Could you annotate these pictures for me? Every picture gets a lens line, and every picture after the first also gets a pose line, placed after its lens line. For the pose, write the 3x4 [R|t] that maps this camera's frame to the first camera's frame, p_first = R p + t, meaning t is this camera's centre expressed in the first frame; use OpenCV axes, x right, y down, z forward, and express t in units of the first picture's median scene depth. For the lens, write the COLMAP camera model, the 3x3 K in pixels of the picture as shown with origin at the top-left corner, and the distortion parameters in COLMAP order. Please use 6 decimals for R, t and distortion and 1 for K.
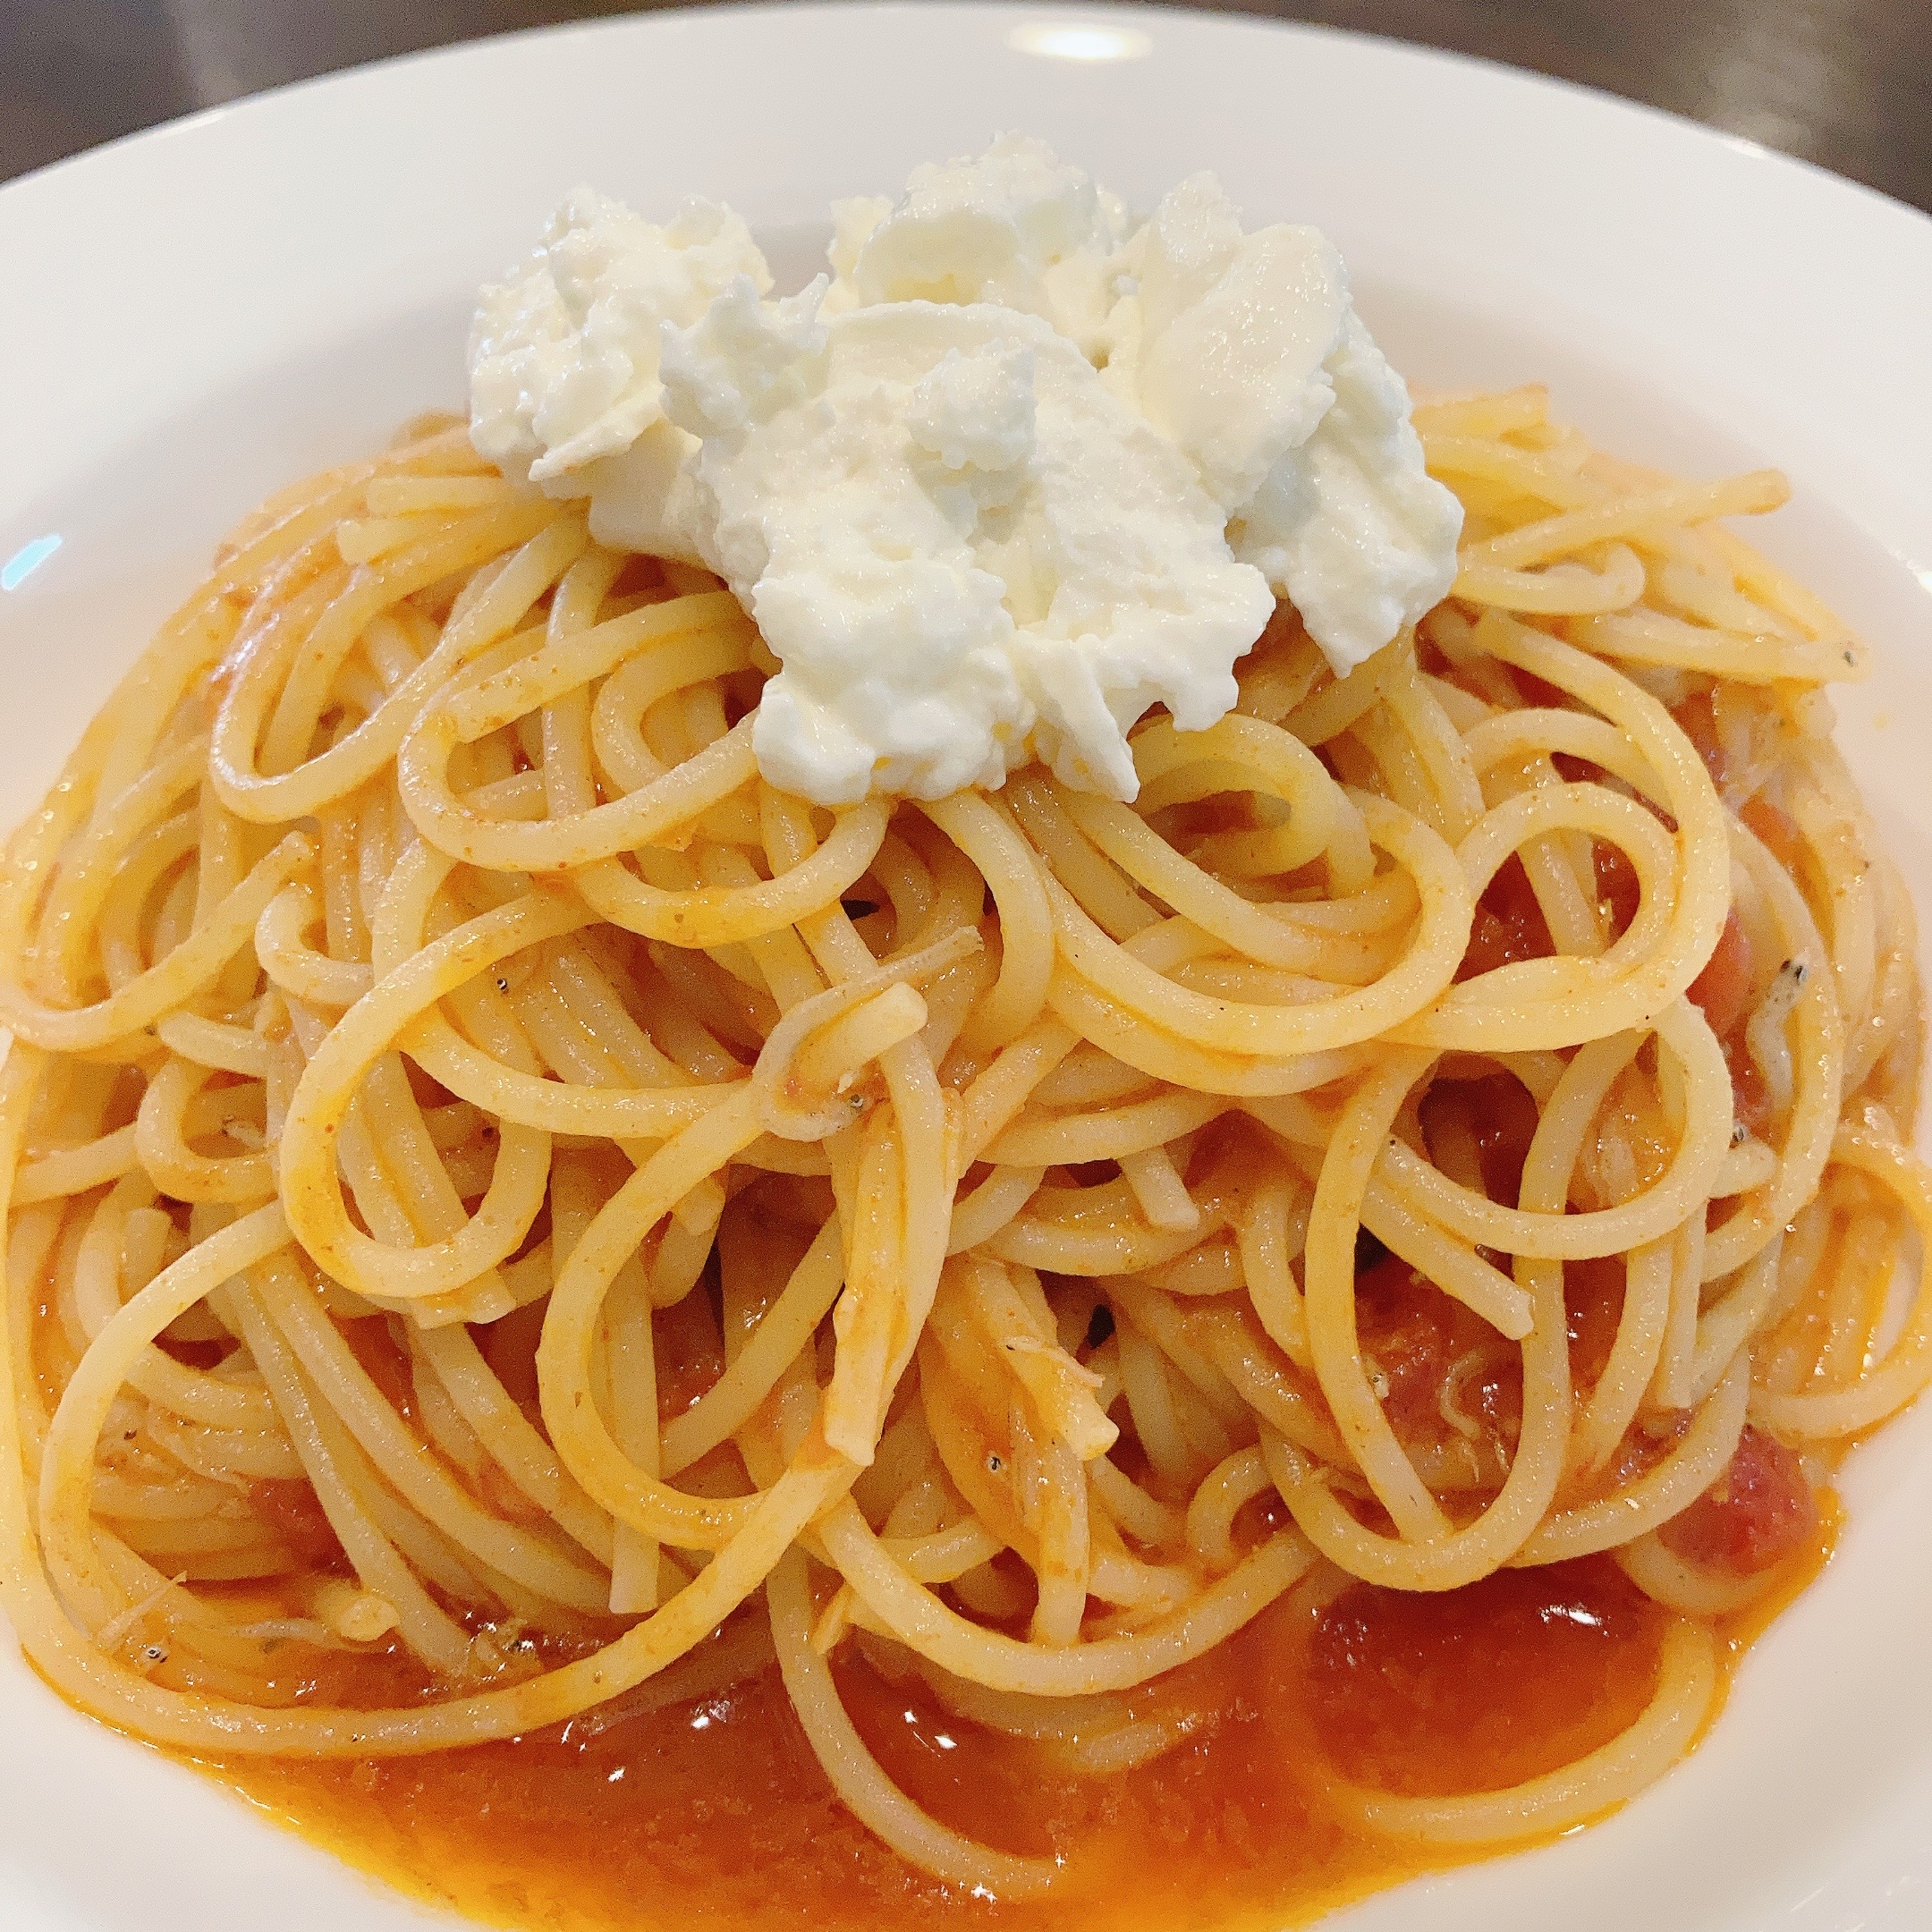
lens RADIAL K [[2147.7, 0, 941.3], [0, 2147.7, 1009.7], [0, 0, 1]] dist [0.091594, -0.326193]
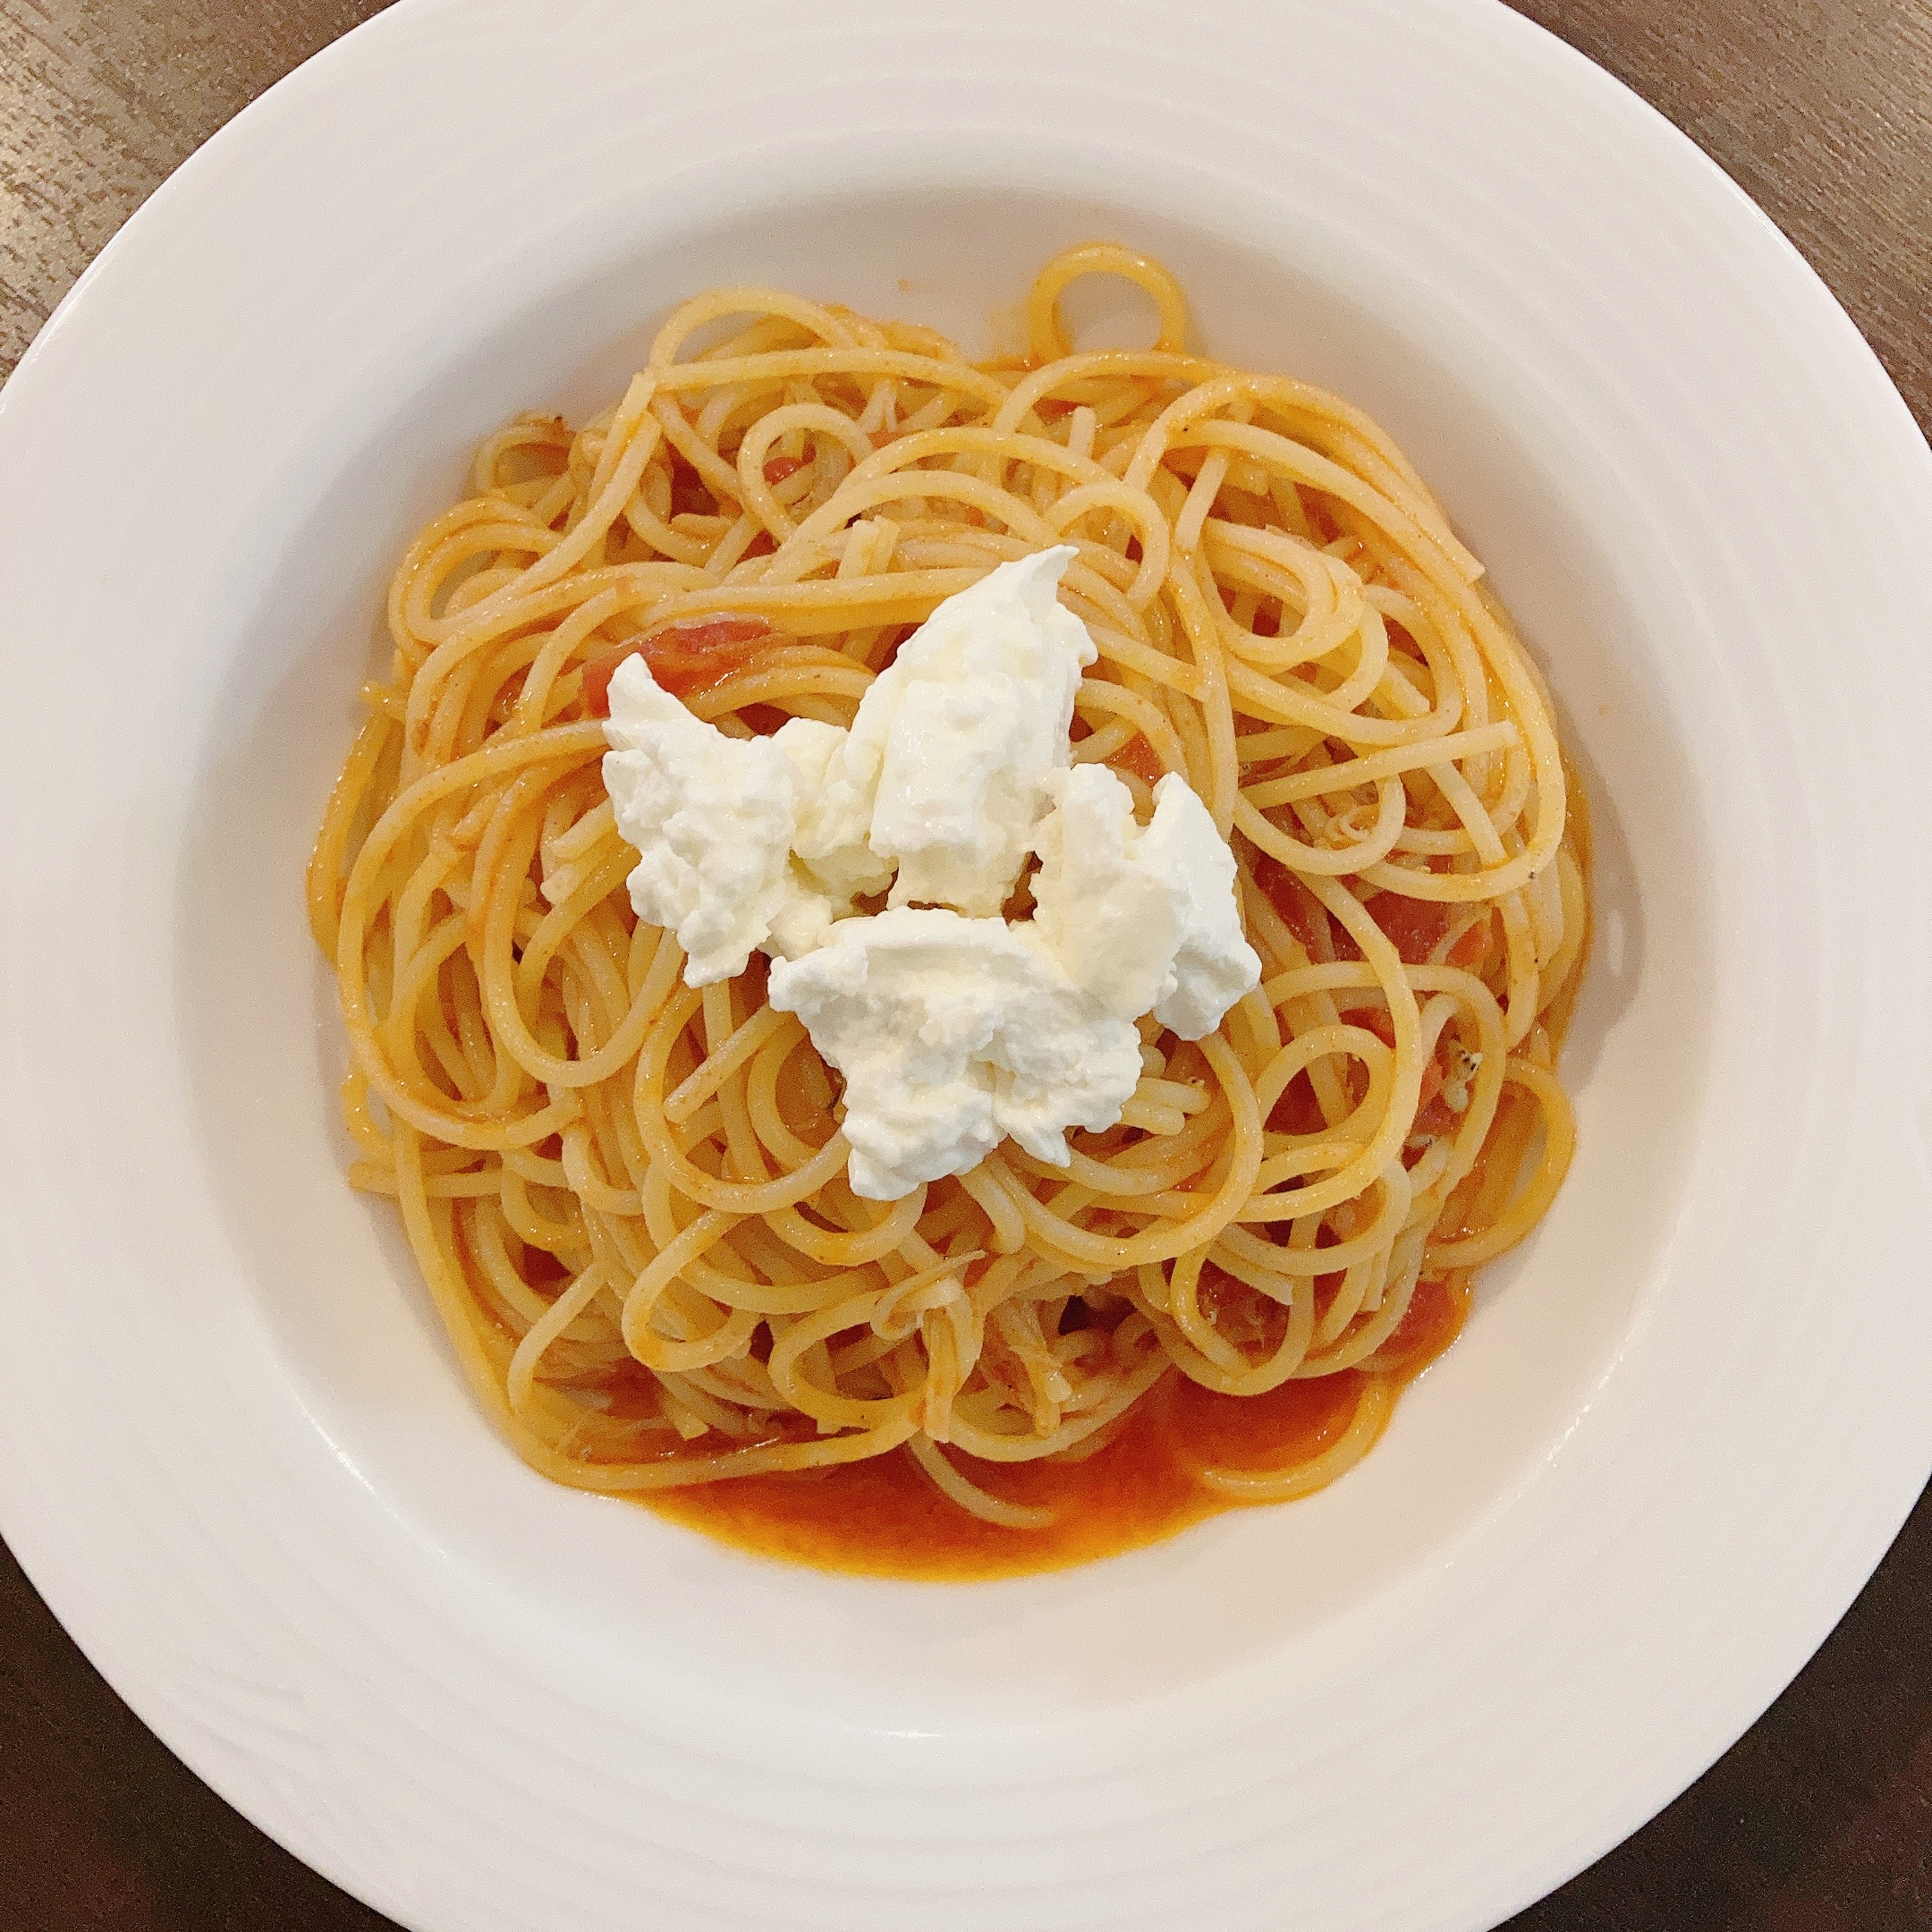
lens RADIAL K [[2147.7, 0, 941.3], [0, 2147.7, 1009.7], [0, 0, 1]] dist [0.091594, -0.326193]
pose [[0.996996, -0.067945, -0.037176, 0.056833], [0.076404, 0.784218, 0.615763, -1.217626], [-0.012684, -0.616754, 0.787054, -0.306829]]
